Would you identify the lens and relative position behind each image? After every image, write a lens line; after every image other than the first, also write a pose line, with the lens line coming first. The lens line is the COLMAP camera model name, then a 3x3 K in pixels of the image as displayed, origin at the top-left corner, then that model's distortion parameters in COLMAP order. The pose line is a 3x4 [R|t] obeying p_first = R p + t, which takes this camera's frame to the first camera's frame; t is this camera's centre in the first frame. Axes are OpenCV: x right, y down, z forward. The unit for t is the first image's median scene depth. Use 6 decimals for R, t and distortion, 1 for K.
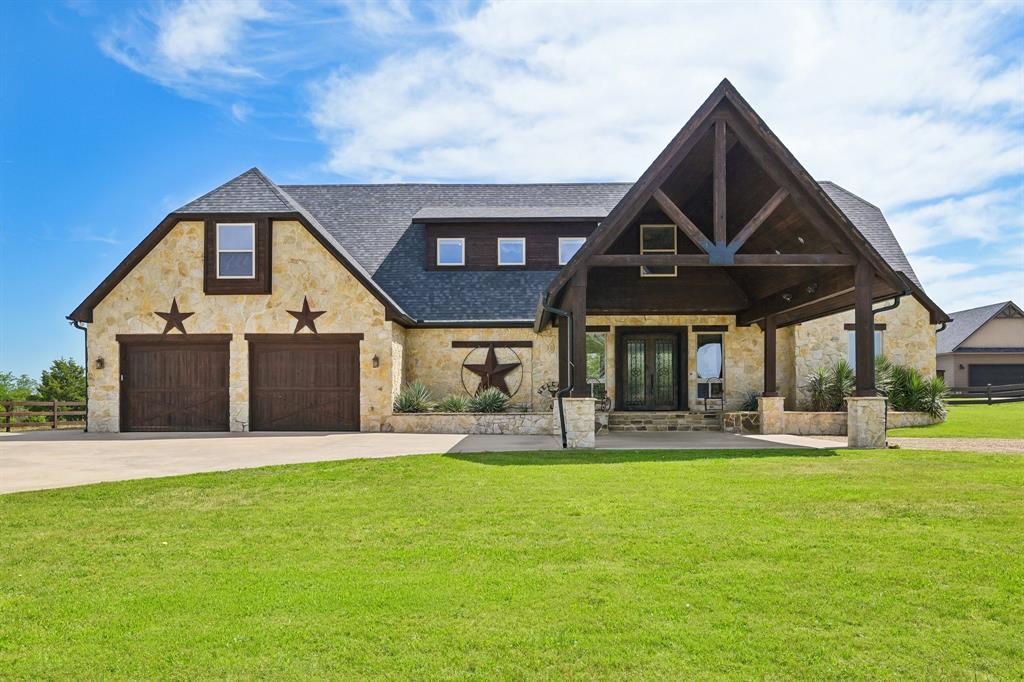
lens RADIAL K [[816.4, 0, 508.0], [0, 816.4, 391.2], [0, 0, 1]] dist [0.003008, 0.010763]
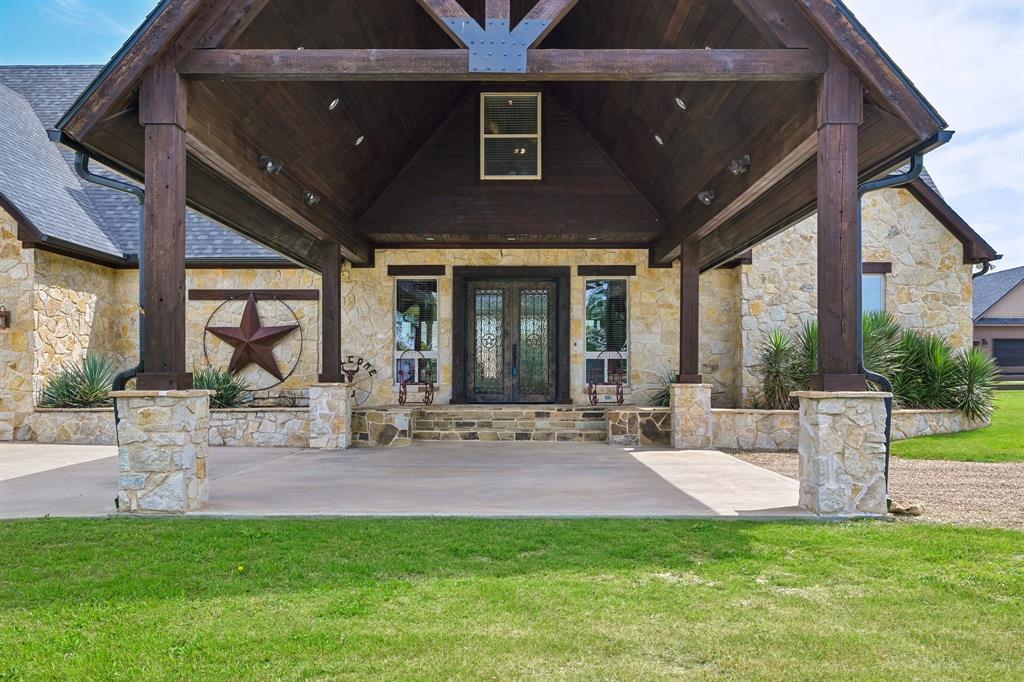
lens RADIAL K [[841.3, 0, 501.6], [0, 841.3, 376.6], [0, 0, 1]] dist [0.000136, 0.007828]
pose [[0.999991, 0.004197, -0.001130, 0.187507], [-0.004186, 0.999949, 0.009202, -0.002462], [0.001169, -0.009197, 0.999957, 0.402462]]
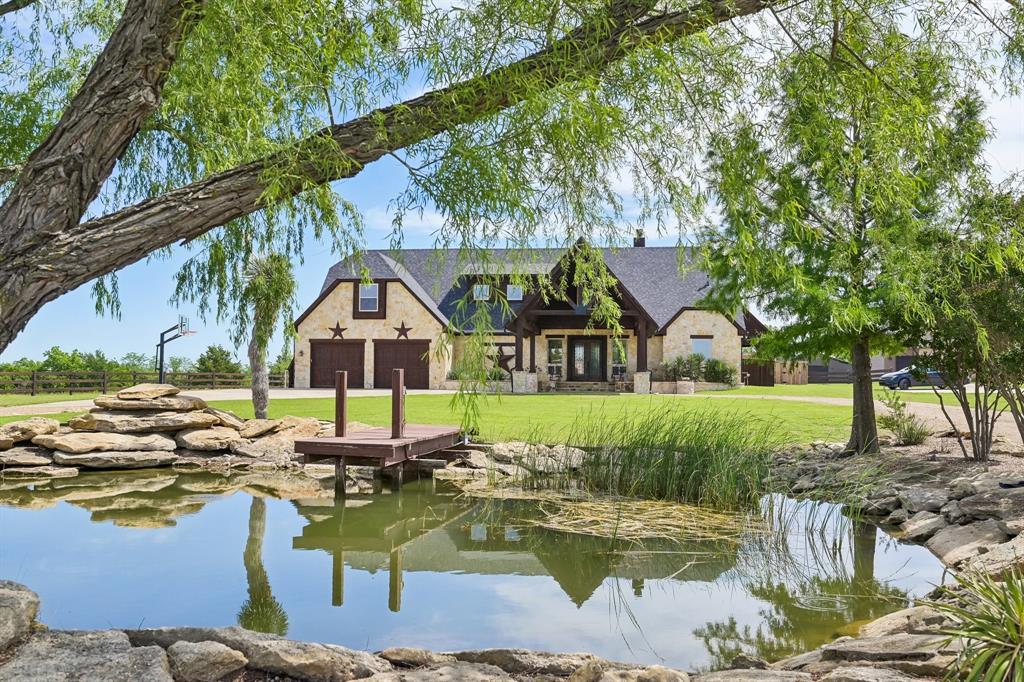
lens RADIAL K [[880.7, 0, 517.0], [0, 880.7, 343.1], [0, 0, 1]] dist [0.006675, 0.000280]
pose [[0.995806, 0.008261, -0.091118, 0.220123], [-0.011743, 0.999219, -0.037742, 0.016055], [0.090735, 0.038654, 0.995125, -1.084997]]
